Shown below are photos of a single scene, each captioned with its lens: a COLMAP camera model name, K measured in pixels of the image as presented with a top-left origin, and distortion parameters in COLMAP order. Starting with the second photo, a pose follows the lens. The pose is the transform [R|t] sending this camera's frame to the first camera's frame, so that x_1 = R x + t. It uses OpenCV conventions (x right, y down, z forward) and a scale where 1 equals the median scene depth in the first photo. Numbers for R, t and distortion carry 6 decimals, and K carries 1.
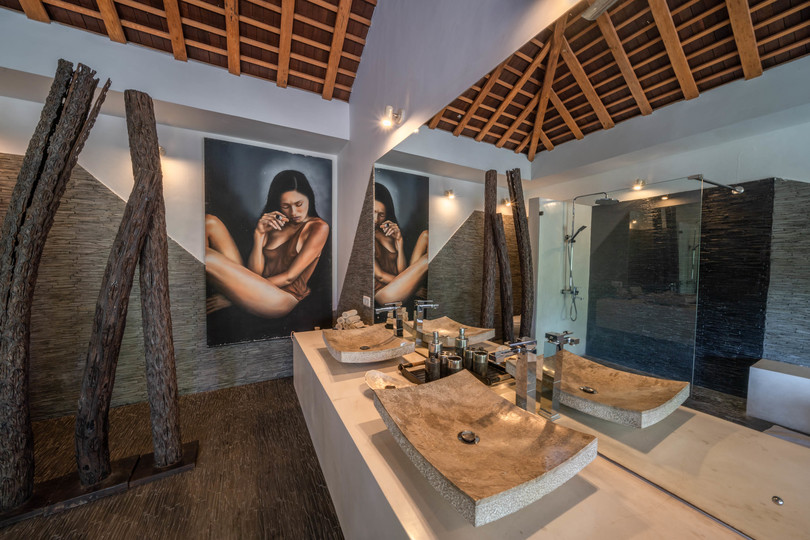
lens RADIAL K [[276.3, 0, 405.0], [0, 276.3, 270.0], [0, 0, 1]] dist [-0.007944, -0.000033]
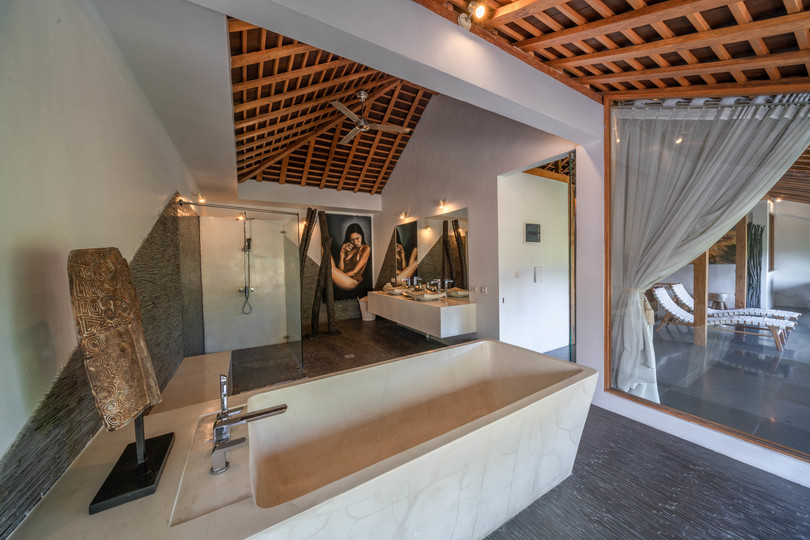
lens RADIAL K [[276.3, 0, 405.0], [0, 276.3, 270.0], [0, 0, 1]] dist [-0.007944, -0.000033]
pose [[0.999007, -0.026913, 0.035497, -0.097140], [0.027056, 0.999628, -0.003568, 0.026406], [-0.035387, 0.004524, 0.999363, -1.206074]]
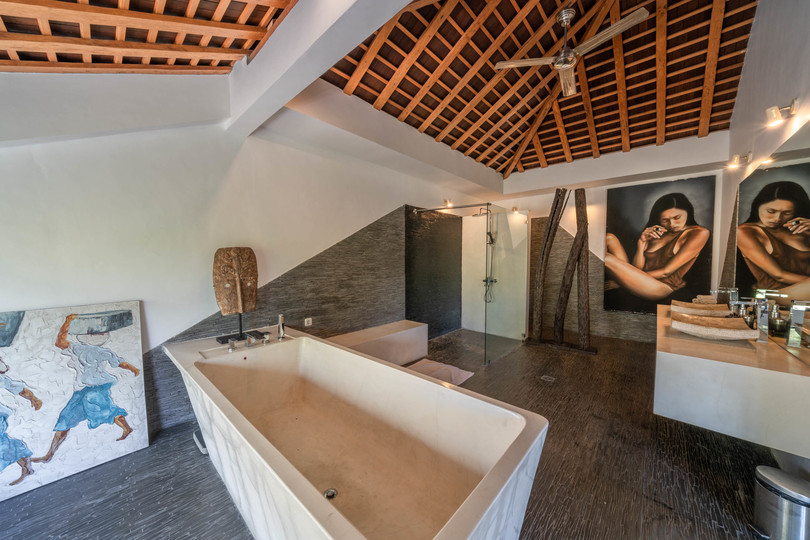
lens RADIAL K [[283.1, 0, 399.4], [0, 283.1, 269.0], [0, 0, 1]] dist [-0.007366, 0.000000]
pose [[0.312012, 0.031504, -0.949556, 0.498141], [-0.031631, 0.999240, 0.022759, 0.021146], [0.949551, 0.022935, 0.312772, -0.698789]]
